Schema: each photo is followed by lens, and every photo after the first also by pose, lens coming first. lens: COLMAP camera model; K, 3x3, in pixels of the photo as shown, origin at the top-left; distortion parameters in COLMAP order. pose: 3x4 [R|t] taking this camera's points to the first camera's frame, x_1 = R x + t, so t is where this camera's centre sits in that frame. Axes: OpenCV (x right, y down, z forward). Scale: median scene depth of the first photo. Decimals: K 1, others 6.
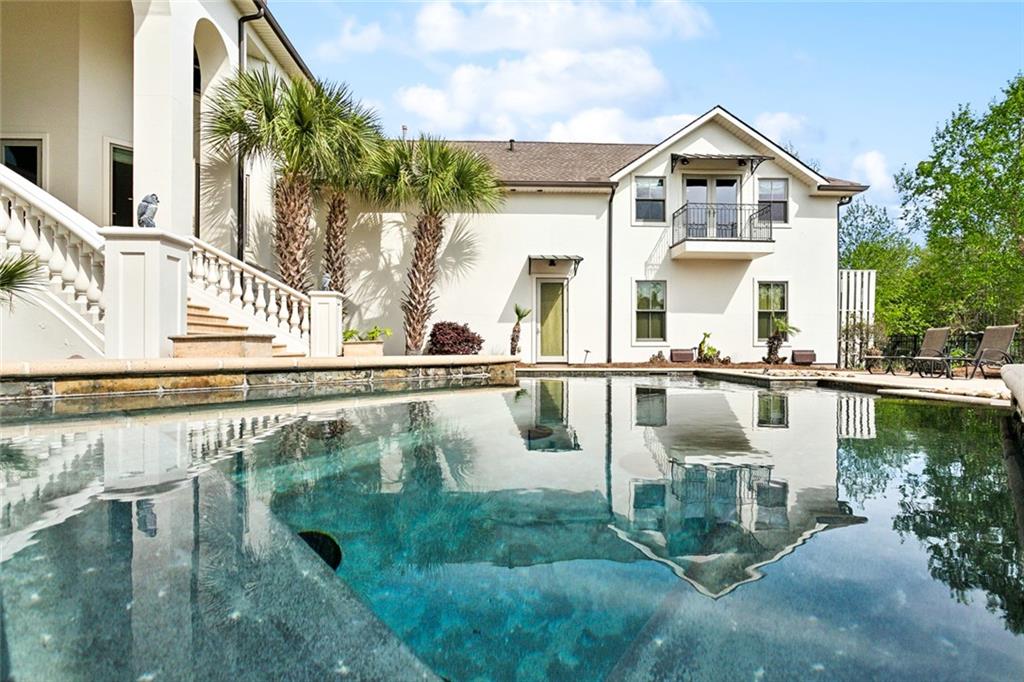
lens RADIAL K [[514.4, 0, 509.3], [0, 514.4, 344.3], [0, 0, 1]] dist [-0.025260, 0.023889]
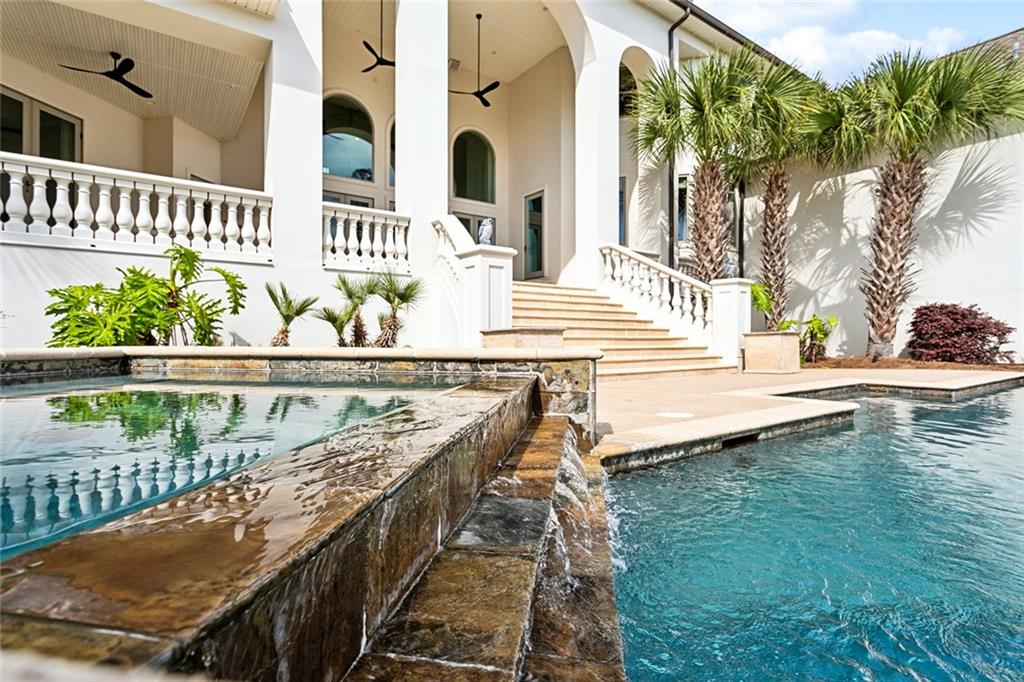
lens RADIAL K [[503.5, 0, 512.0], [0, 503.5, 341.0], [0, 0, 1]] dist [-0.003532, -0.000569]
pose [[0.558210, 0.001771, -0.829698, 0.125025], [0.004570, 0.999976, 0.005209, 0.001195], [0.829687, -0.006699, 0.558188, 0.119556]]
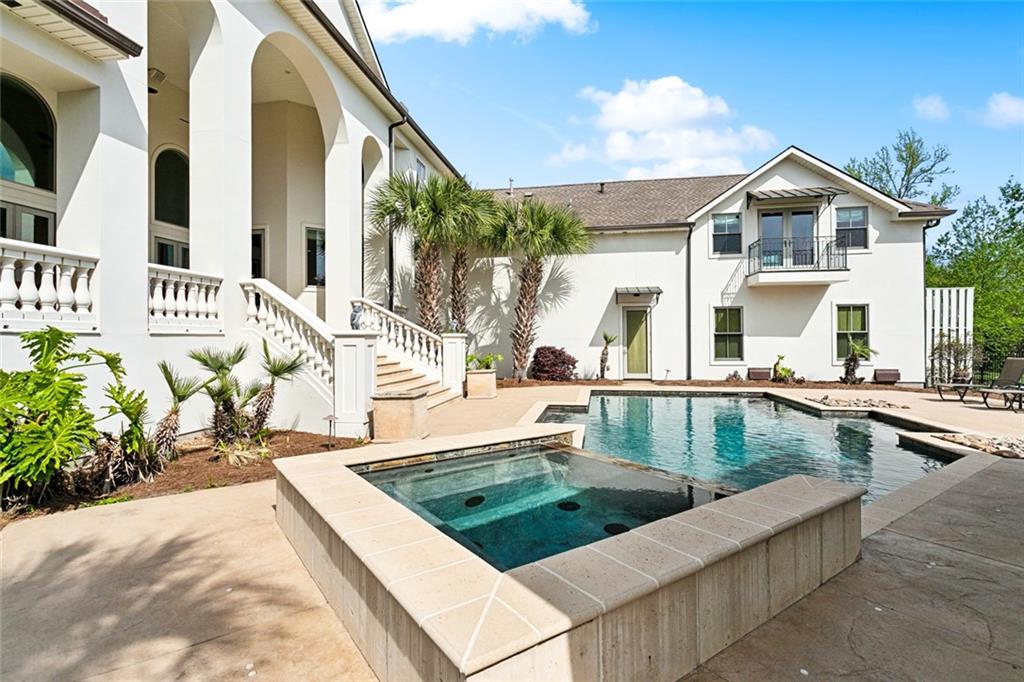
lens RADIAL K [[483.8, 0, 509.2], [0, 483.8, 336.2], [0, 0, 1]] dist [0.000833, 0.000856]
pose [[0.977535, -0.009007, -0.210583, 0.033275], [0.008448, 0.999958, -0.003554, -0.063702], [0.210606, 0.001695, 0.977570, -0.138391]]
